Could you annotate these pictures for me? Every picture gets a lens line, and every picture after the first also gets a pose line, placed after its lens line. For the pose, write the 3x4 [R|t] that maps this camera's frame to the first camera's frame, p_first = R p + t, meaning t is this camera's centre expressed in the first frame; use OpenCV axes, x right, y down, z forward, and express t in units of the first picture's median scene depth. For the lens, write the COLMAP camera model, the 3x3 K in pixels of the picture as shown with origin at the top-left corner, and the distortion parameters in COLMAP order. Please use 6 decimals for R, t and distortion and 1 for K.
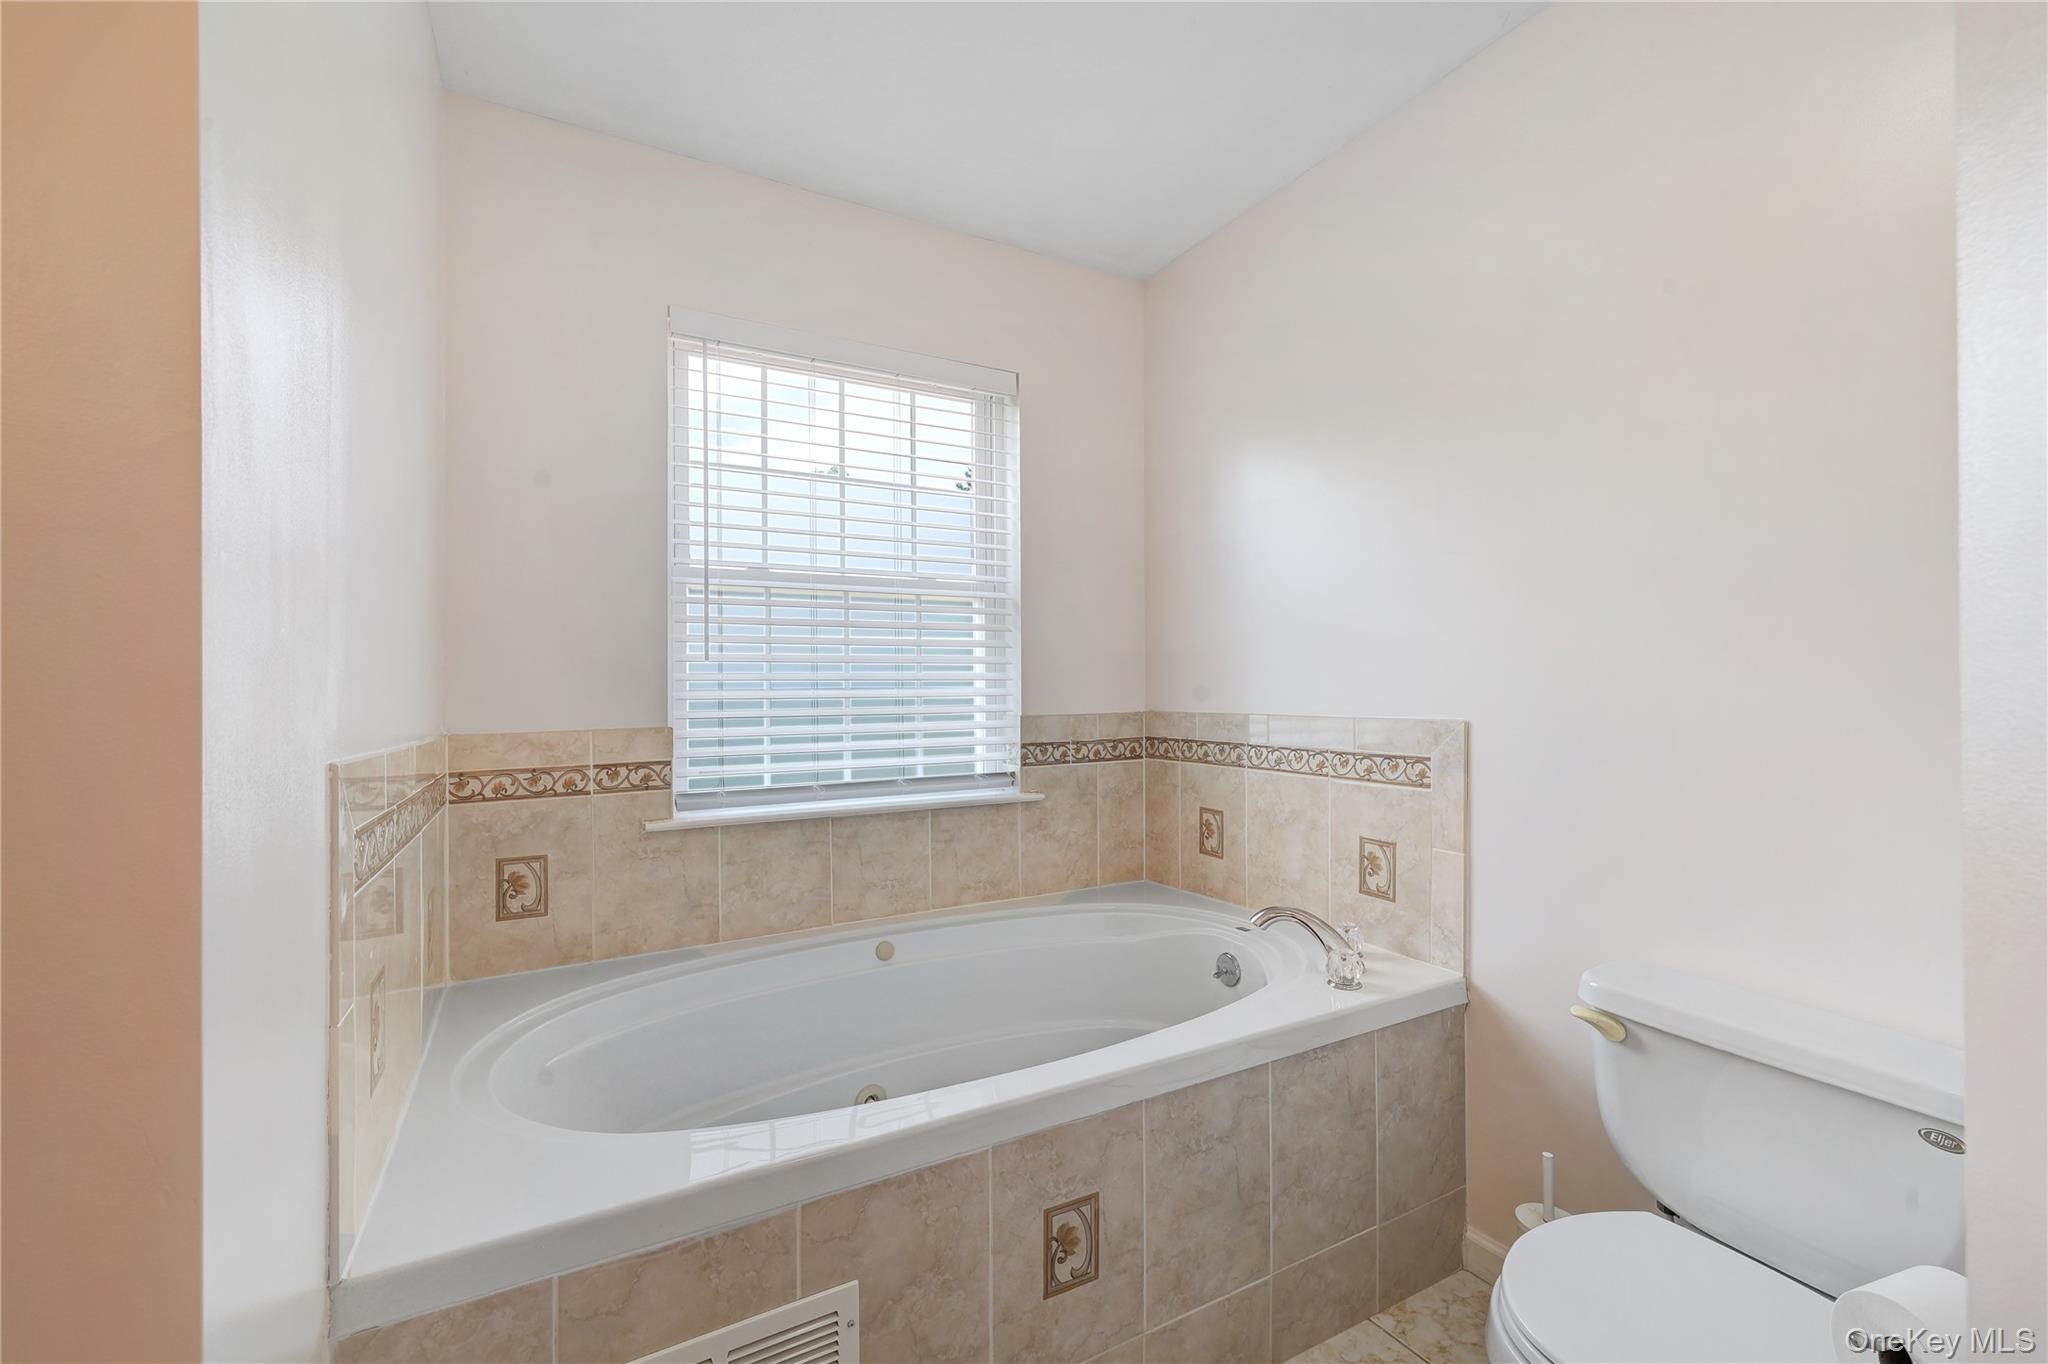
lens RADIAL K [[861.0, 0, 1018.8], [0, 861.0, 685.7], [0, 0, 1]] dist [-0.007039, -0.000072]
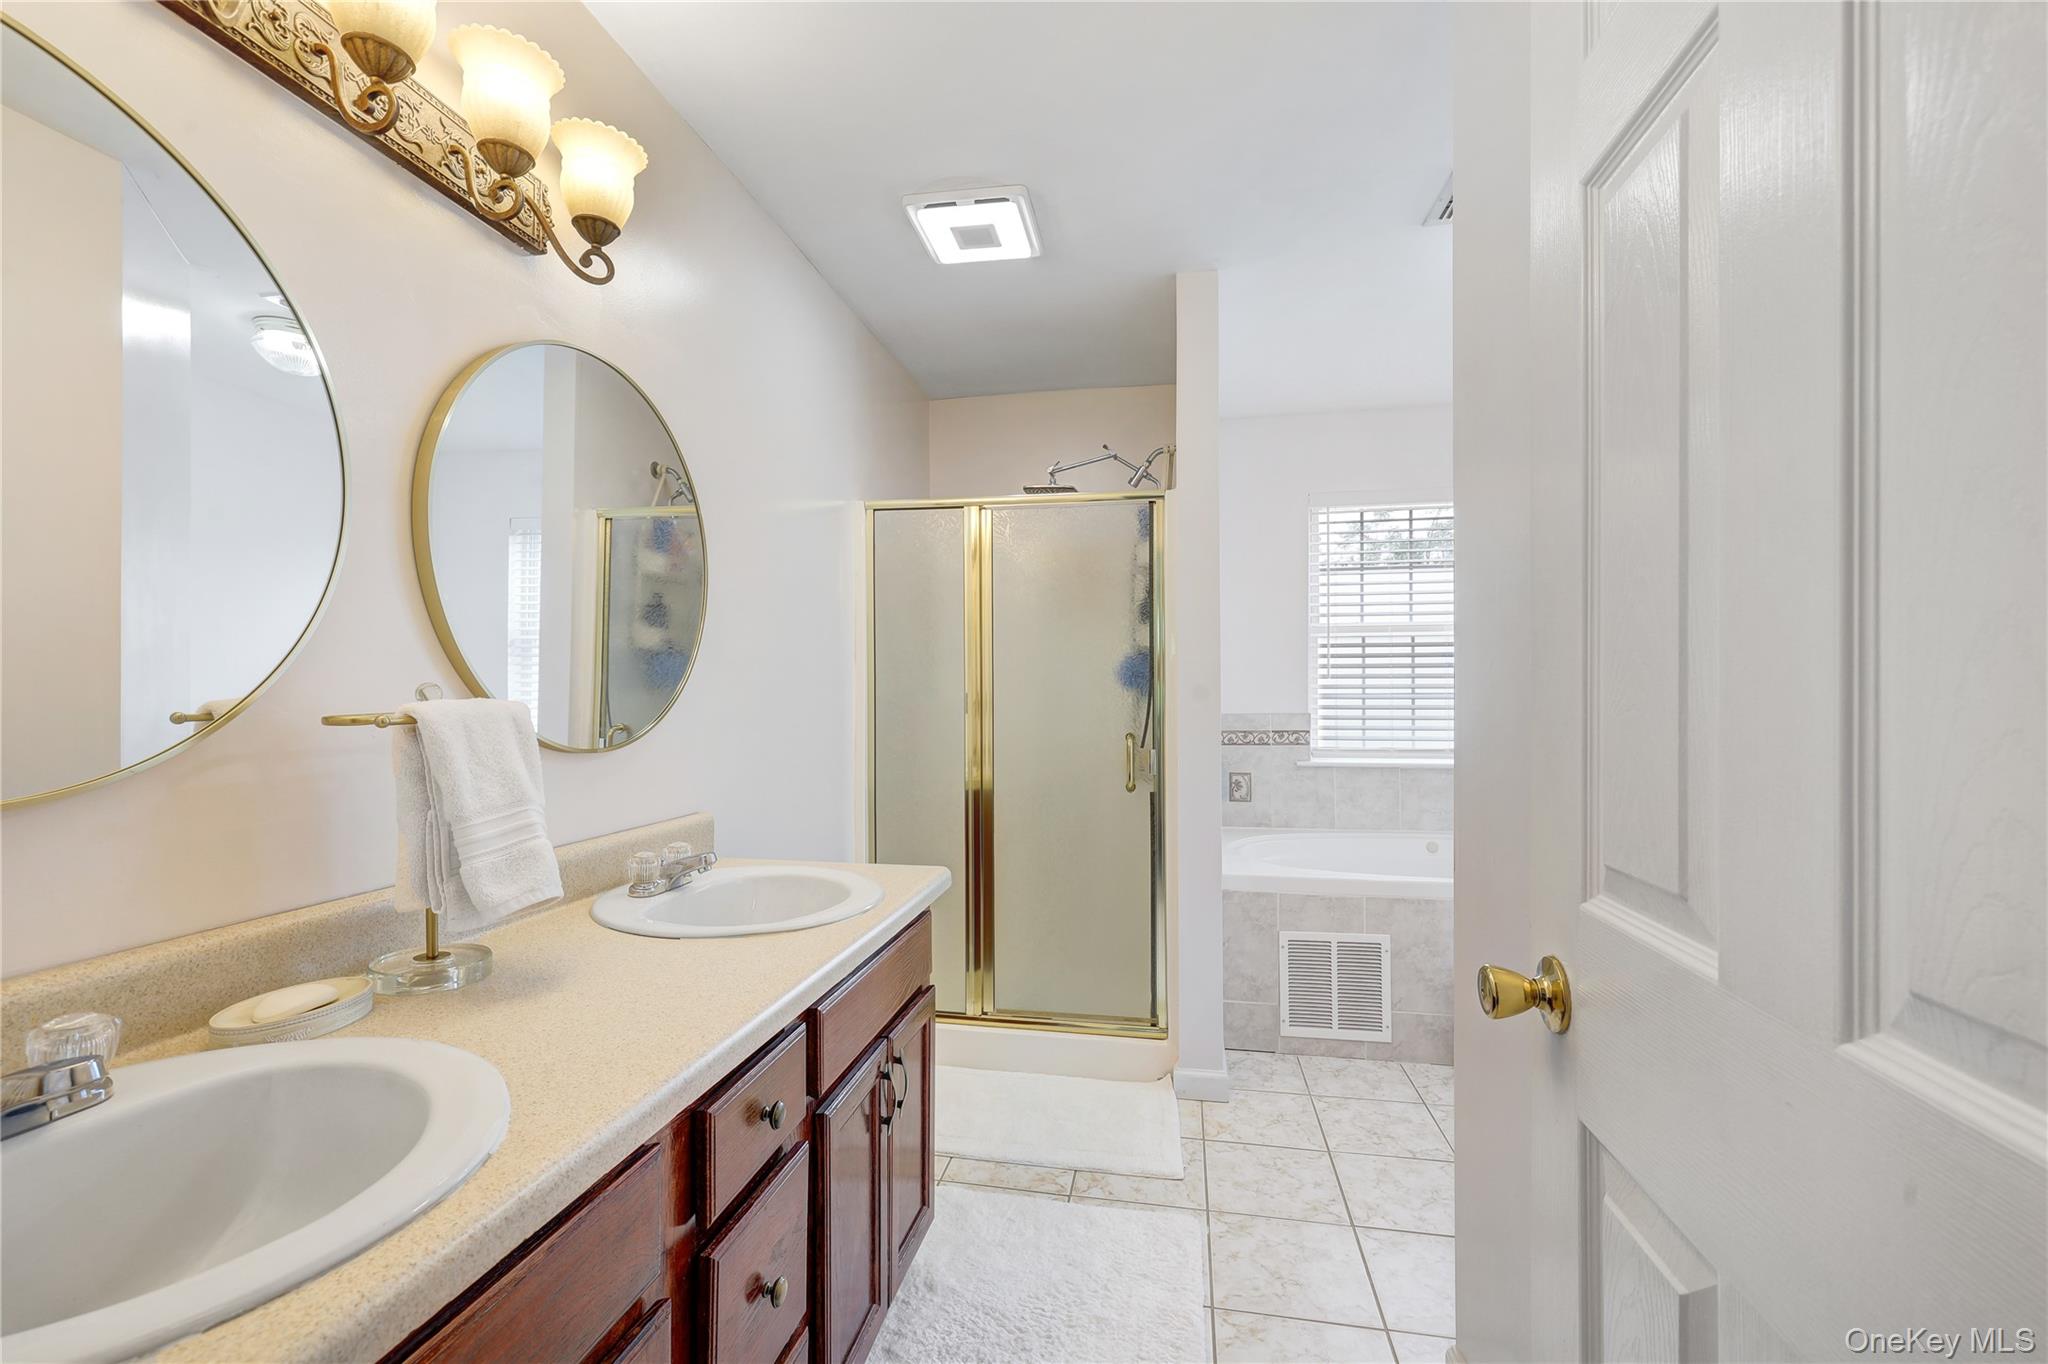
lens RADIAL K [[861.0, 0, 1018.5], [0, 861.0, 679.8], [0, 0, 1]] dist [-0.007039, -0.000072]
pose [[0.773047, 0.003515, -0.634339, 0.320161], [-0.004681, 0.999989, -0.000163, -0.023142], [0.634332, 0.003095, 0.773055, -0.925632]]
